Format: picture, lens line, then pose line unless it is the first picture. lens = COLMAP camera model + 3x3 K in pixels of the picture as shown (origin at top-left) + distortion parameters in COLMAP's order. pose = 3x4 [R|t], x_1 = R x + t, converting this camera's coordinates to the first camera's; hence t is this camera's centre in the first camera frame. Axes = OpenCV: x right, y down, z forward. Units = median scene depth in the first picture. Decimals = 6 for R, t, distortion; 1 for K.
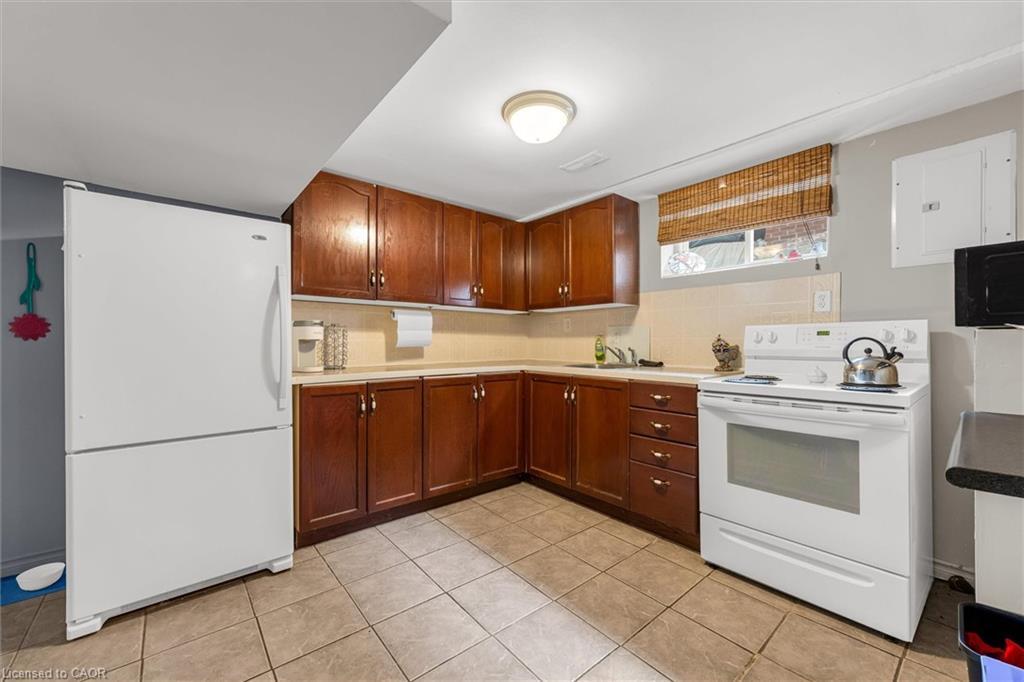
lens RADIAL K [[403.5, 0, 512.3], [0, 403.5, 343.6], [0, 0, 1]] dist [-0.003767, 0.000880]
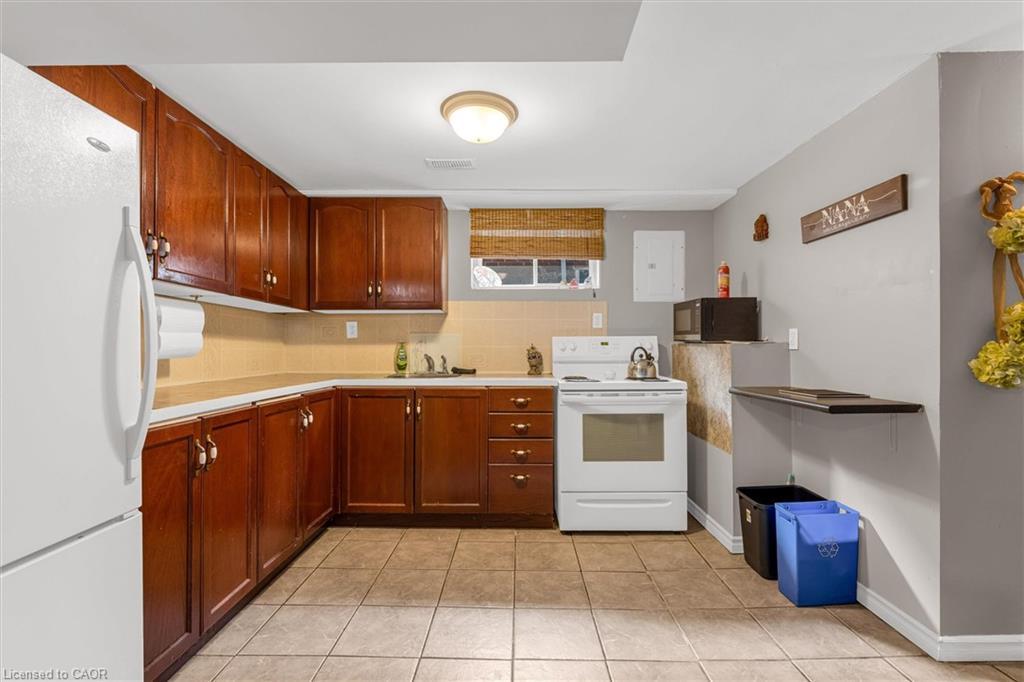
lens RADIAL K [[456.9, 0, 514.7], [0, 456.9, 344.2], [0, 0, 1]] dist [0.000073, -0.000155]
pose [[0.649880, 0.007690, 0.759998, -0.589812], [0.003533, 0.999907, -0.013139, -0.003844], [-0.760029, 0.011224, 0.649793, 0.193770]]
